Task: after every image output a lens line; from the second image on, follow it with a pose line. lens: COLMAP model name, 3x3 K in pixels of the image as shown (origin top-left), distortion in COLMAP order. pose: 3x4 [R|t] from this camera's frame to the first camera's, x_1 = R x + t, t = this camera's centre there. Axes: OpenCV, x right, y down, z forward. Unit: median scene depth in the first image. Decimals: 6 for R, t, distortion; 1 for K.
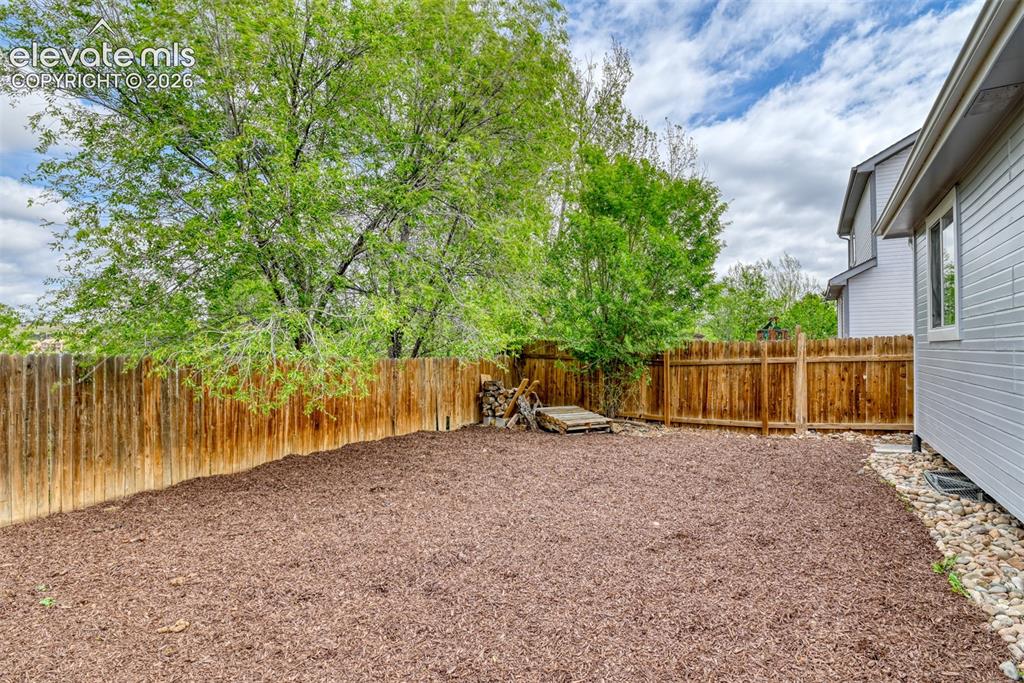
lens RADIAL K [[504.2, 0, 515.4], [0, 504.2, 346.8], [0, 0, 1]] dist [0.000320, -0.018075]
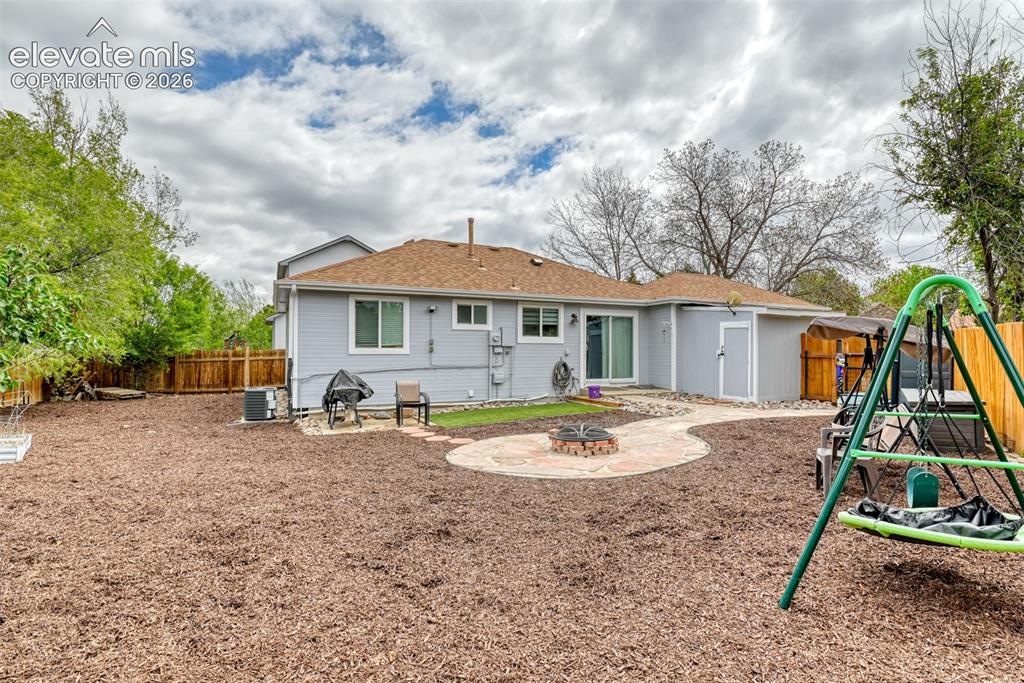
lens RADIAL K [[504.2, 0, 515.4], [0, 504.2, 346.8], [0, 0, 1]] dist [0.000320, -0.018075]
pose [[0.564825, 0.012397, 0.825117, -0.554722], [-0.009217, 0.999920, -0.008714, -0.017890], [-0.825159, -0.002683, 0.564894, -1.144155]]
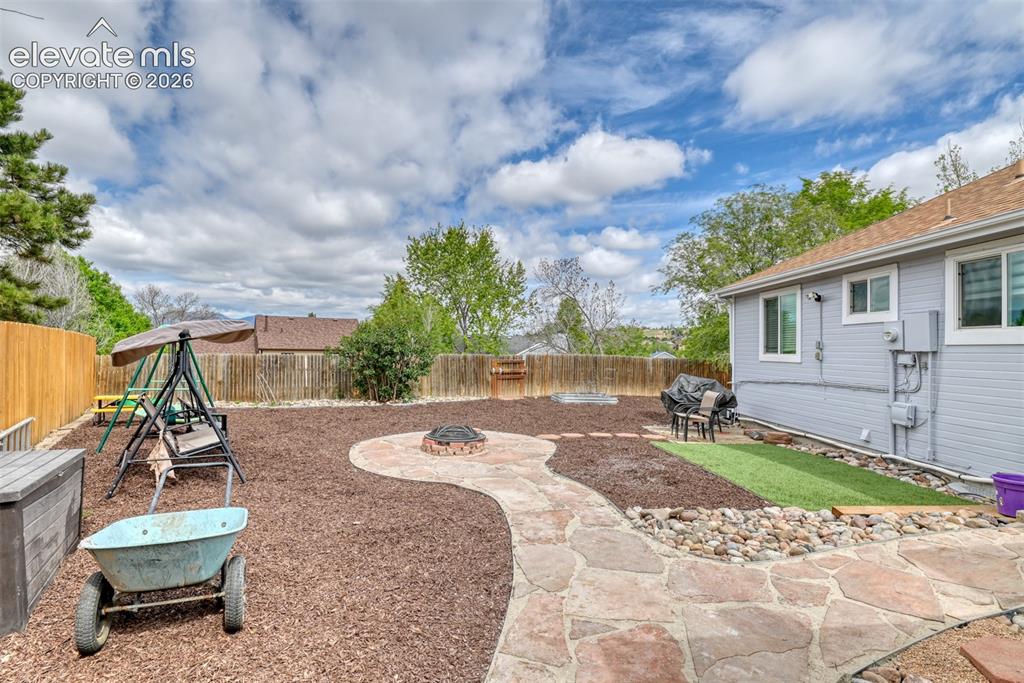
lens RADIAL K [[504.2, 0, 515.4], [0, 504.2, 346.8], [0, 0, 1]] dist [0.000320, -0.018075]
pose [[0.530428, 0.005404, -0.847713, 0.888606], [-0.006082, 0.999978, 0.002569, -0.036804], [0.847708, 0.003793, 0.530449, -1.140274]]
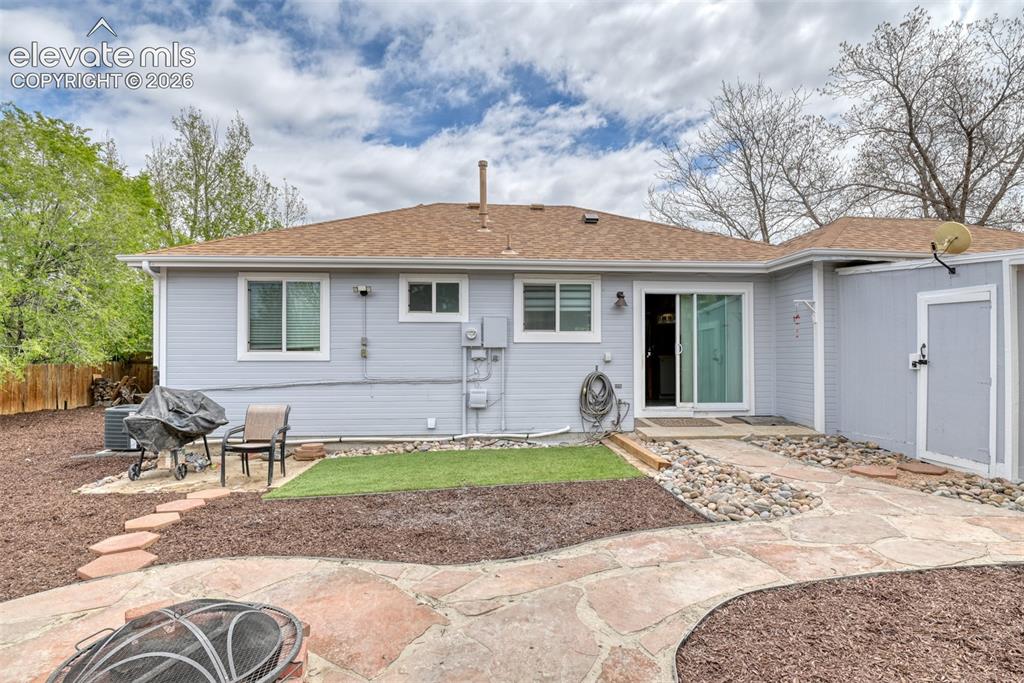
lens RADIAL K [[504.2, 0, 515.4], [0, 504.2, 346.8], [0, 0, 1]] dist [0.000320, -0.018075]
pose [[0.826977, 0.011081, 0.562126, 0.148864], [-0.006749, 0.999929, -0.009783, -0.024902], [-0.562195, 0.004297, 0.826993, -1.060503]]
